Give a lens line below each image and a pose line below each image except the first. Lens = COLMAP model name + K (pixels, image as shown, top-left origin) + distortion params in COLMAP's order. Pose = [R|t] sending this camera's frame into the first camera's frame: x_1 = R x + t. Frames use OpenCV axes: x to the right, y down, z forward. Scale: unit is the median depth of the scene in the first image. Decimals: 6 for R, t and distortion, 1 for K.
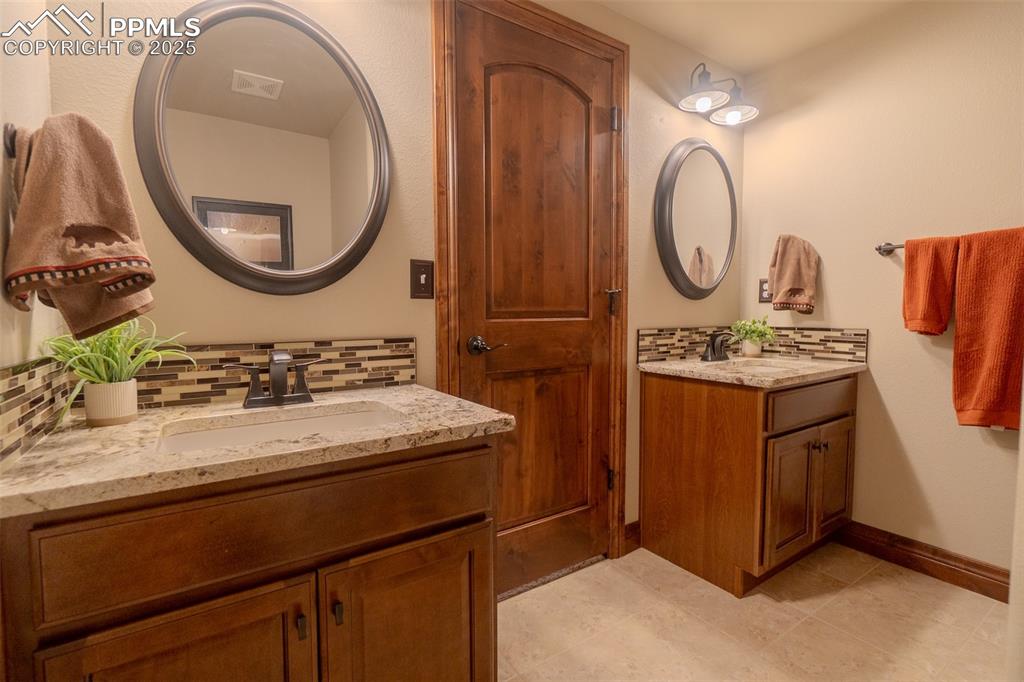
lens RADIAL K [[462.5, 0, 508.7], [0, 462.5, 338.0], [0, 0, 1]] dist [-0.003320, -0.000331]
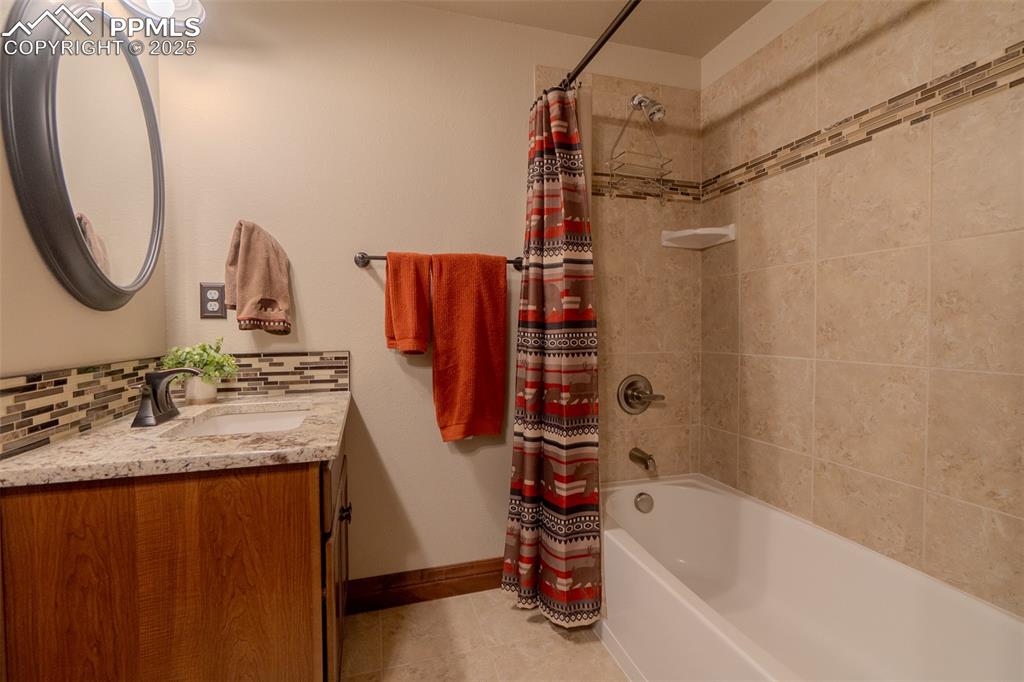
lens RADIAL K [[462.5, 0, 508.7], [0, 462.5, 338.0], [0, 0, 1]] dist [-0.003320, -0.000331]
pose [[0.297973, -0.023745, 0.954279, 0.048293], [0.065115, 0.997868, 0.004497, -0.026199], [-0.952351, 0.060798, 0.298884, 0.436177]]
